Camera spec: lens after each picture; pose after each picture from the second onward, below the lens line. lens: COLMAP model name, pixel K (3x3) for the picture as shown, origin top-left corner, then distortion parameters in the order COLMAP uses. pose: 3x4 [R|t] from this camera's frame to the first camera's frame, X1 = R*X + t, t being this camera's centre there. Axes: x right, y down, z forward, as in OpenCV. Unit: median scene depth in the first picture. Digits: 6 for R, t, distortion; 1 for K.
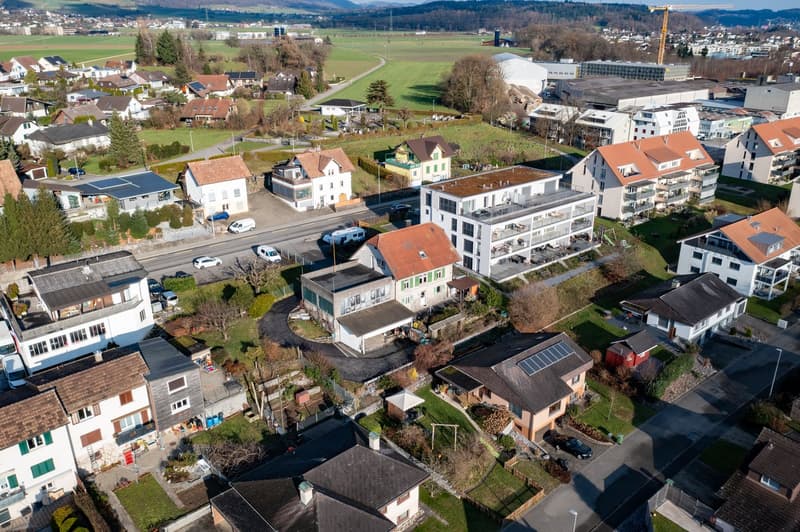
lens RADIAL K [[650.3, 0, 400.0], [0, 650.3, 266.0], [0, 0, 1]] dist [-0.002938, -0.002077]
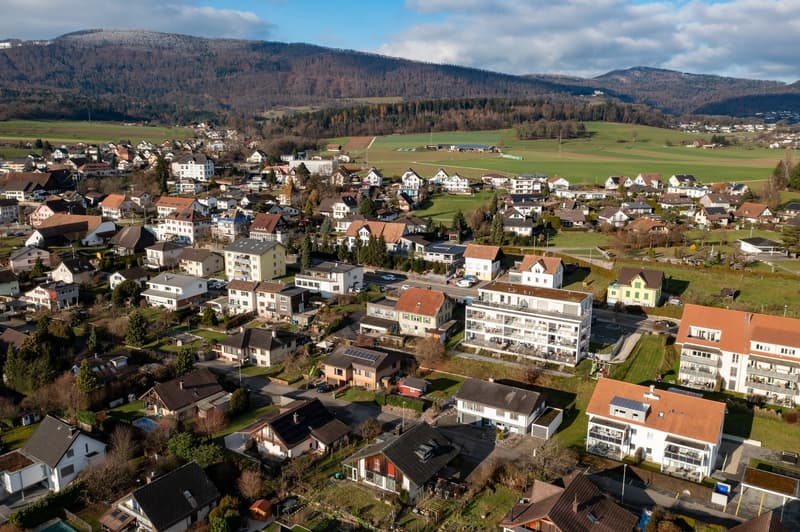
lens RADIAL K [[650.3, 0, 400.0], [0, 650.3, 266.0], [0, 0, 1]] dist [-0.002938, -0.002077]
pose [[0.284093, 0.195811, -0.938589, 1.640834], [-0.340929, 0.935578, 0.091990, -0.258969], [0.896135, 0.293858, 0.332549, 0.345379]]
